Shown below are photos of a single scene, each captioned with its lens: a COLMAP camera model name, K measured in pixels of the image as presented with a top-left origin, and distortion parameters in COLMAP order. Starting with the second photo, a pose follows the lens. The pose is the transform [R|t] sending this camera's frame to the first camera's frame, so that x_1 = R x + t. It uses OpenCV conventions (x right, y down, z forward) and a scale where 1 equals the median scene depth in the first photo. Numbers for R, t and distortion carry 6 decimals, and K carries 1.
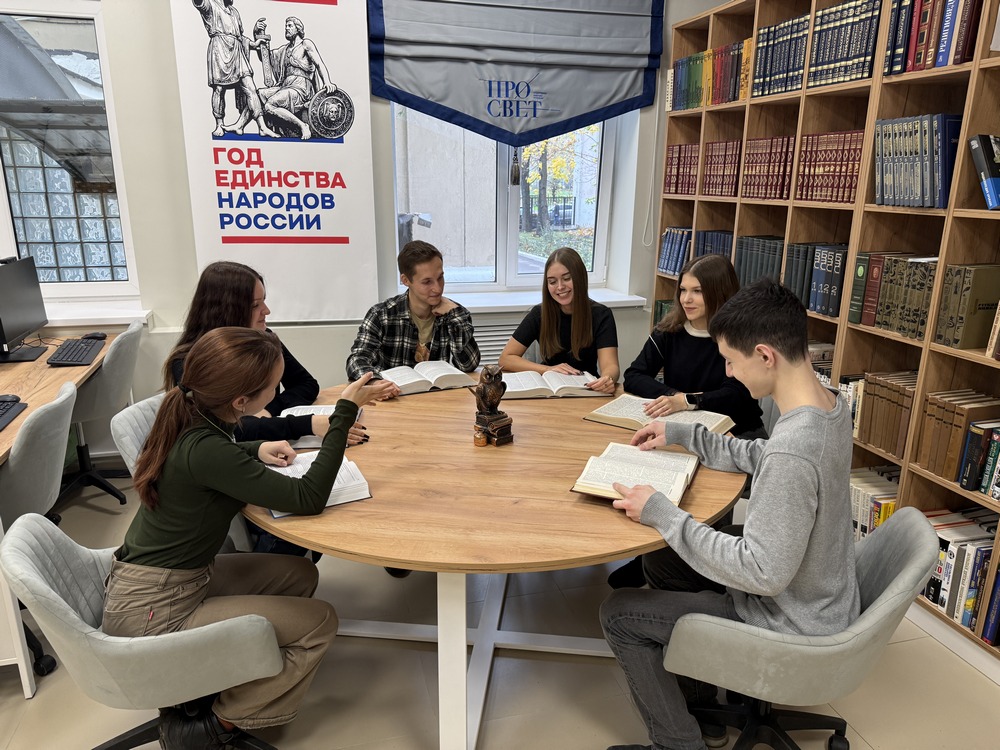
lens RADIAL K [[727.6, 0, 500.7], [0, 727.6, 396.1], [0, 0, 1]] dist [0.006653, -0.005356]
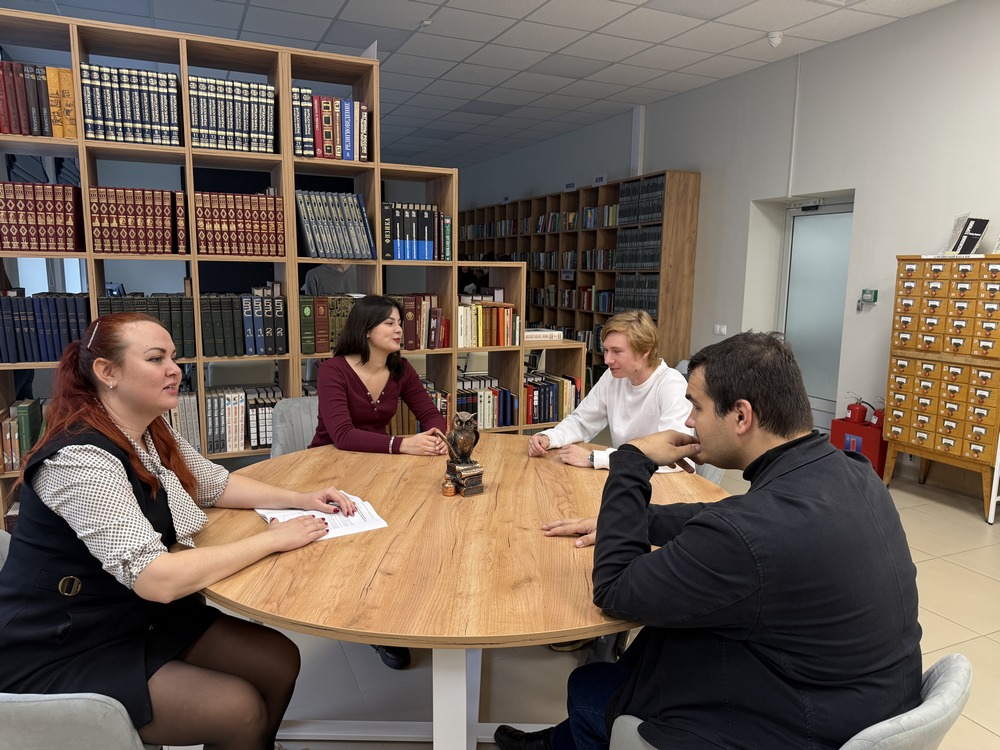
lens RADIAL K [[695.6, 0, 519.2], [0, 695.6, 389.0], [0, 0, 1]] dist [0.115548, -0.159535]
pose [[-0.188666, -0.187883, 0.963901, -0.733722], [0.267528, 0.934572, 0.234530, -0.229991], [-0.944899, 0.302118, -0.126058, 0.846708]]
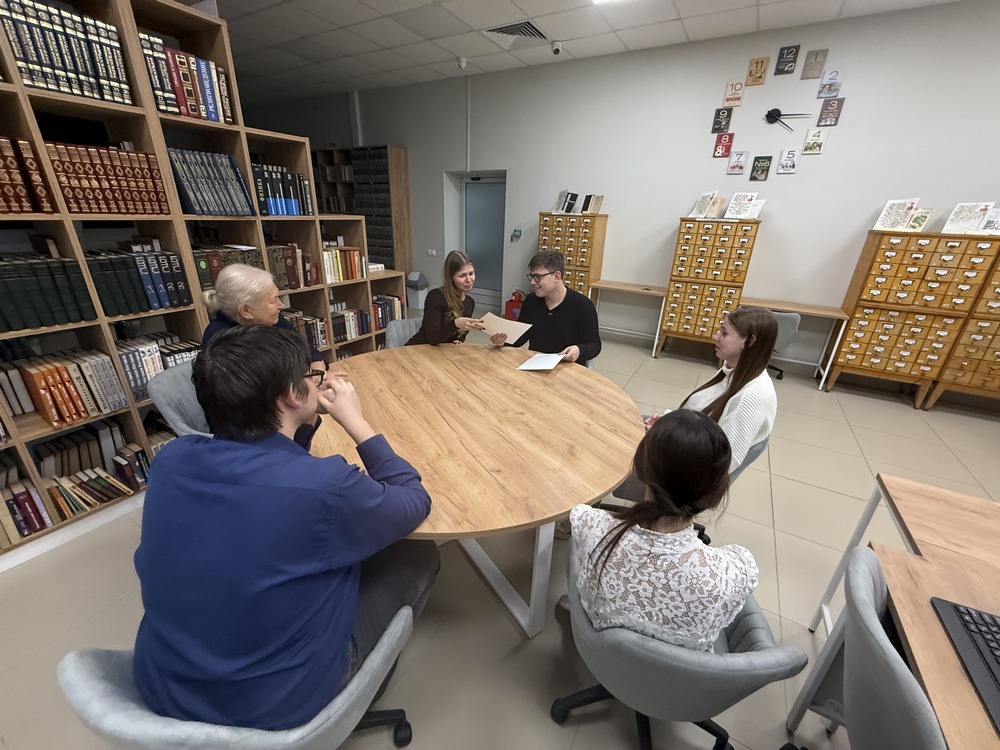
lens RADIAL K [[392.2, 0, 509.2], [0, 392.2, 379.7], [0, 0, 1]] dist [-0.015025, 0.005836]
pose [[-0.712312, -0.317188, 0.626102, -0.462327], [0.155548, 0.798532, 0.581508, -0.337250], [-0.684410, 0.511604, -0.519466, 1.093011]]
